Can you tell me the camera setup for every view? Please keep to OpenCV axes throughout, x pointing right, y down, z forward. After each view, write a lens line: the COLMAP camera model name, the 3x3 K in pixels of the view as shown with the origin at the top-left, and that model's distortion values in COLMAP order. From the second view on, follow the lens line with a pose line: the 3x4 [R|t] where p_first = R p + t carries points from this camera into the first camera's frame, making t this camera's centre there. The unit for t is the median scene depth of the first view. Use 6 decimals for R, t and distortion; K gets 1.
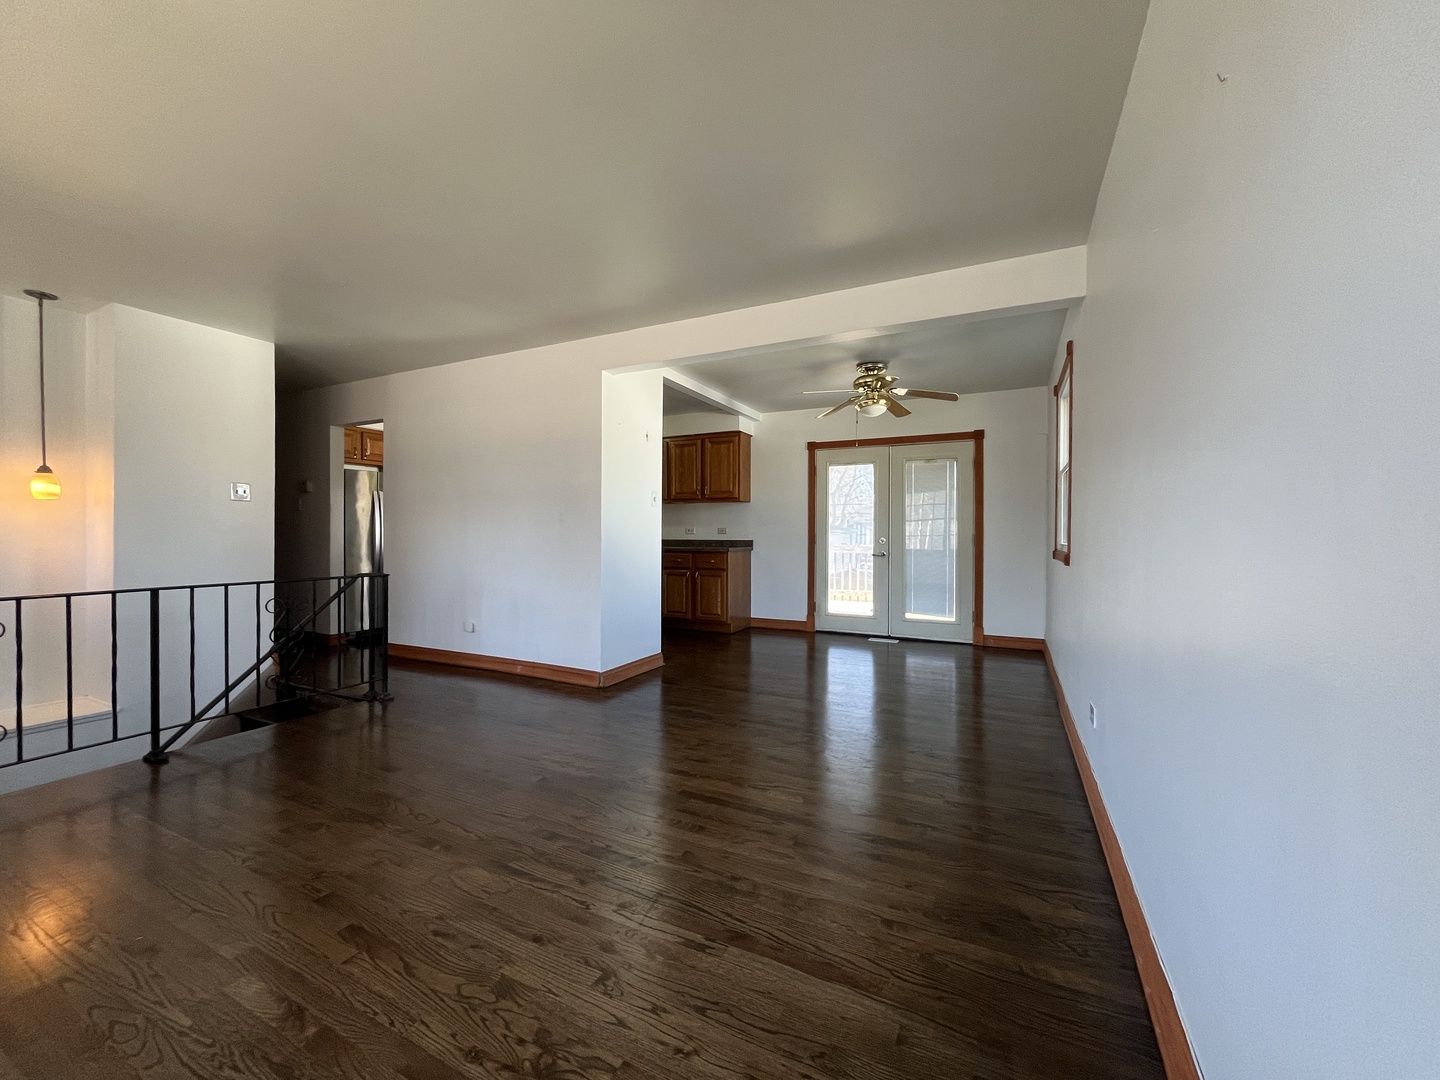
lens RADIAL K [[589.7, 0, 720.0], [0, 589.7, 540.0], [0, 0, 1]] dist [0.000077, -0.000022]
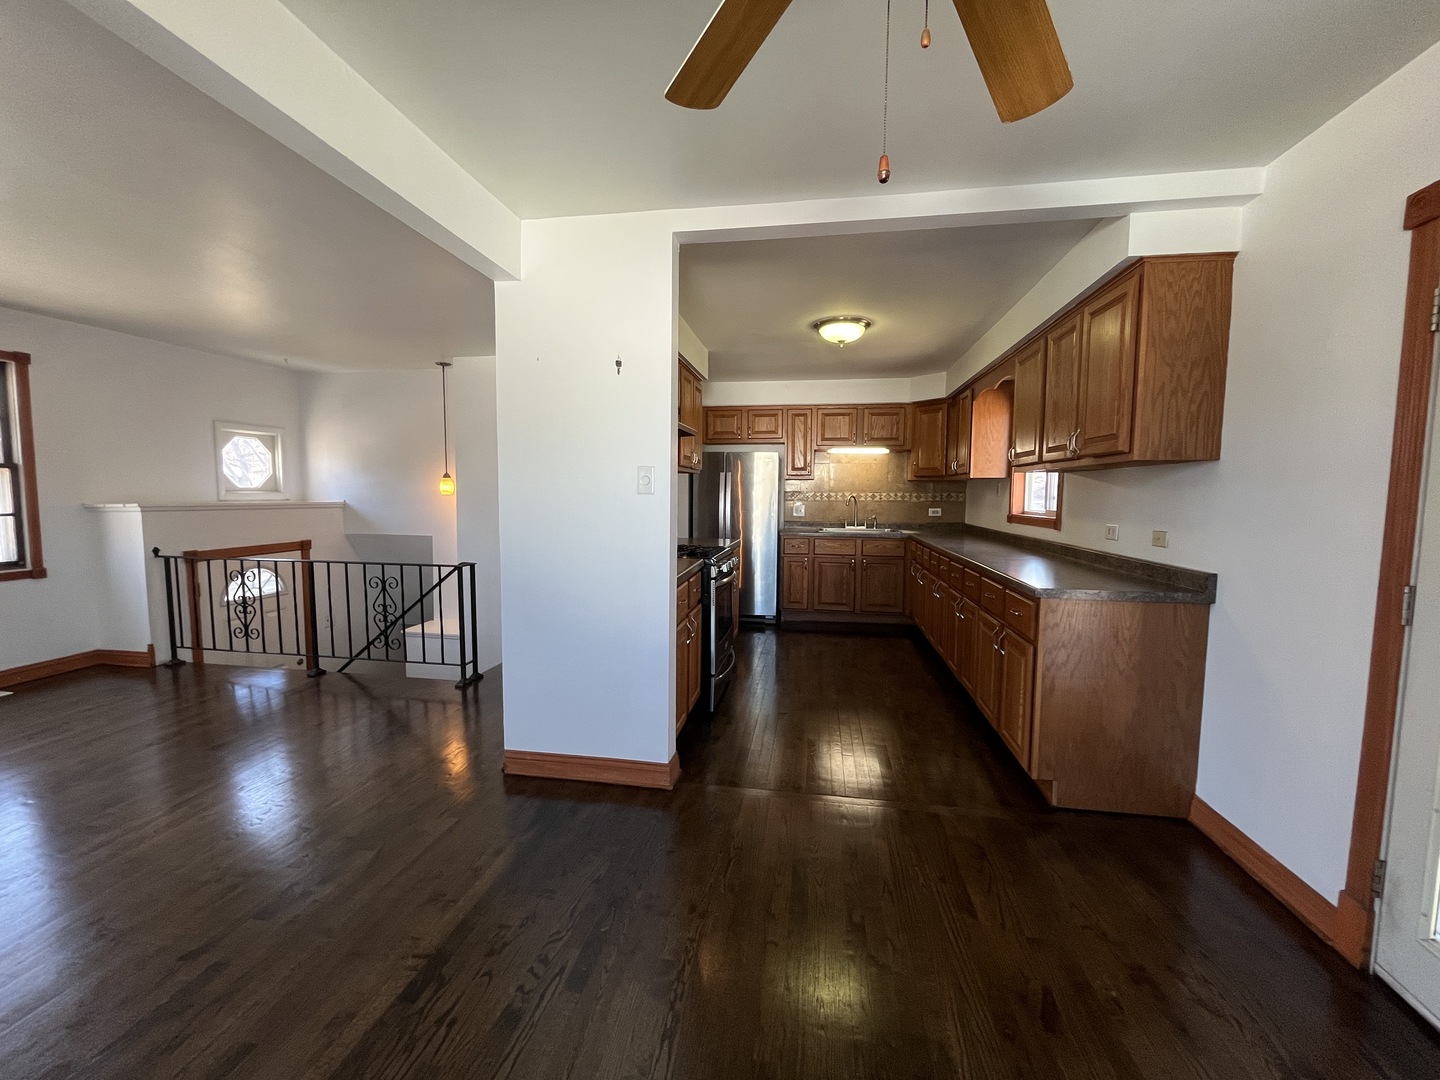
lens RADIAL K [[589.7, 0, 720.0], [0, 589.7, 540.0], [0, 0, 1]] dist [0.000077, -0.000022]
pose [[0.302167, 0.075940, -0.950225, 0.420648], [-0.014213, 0.997070, 0.075164, -0.059256], [0.953149, -0.009206, 0.302361, 0.926343]]
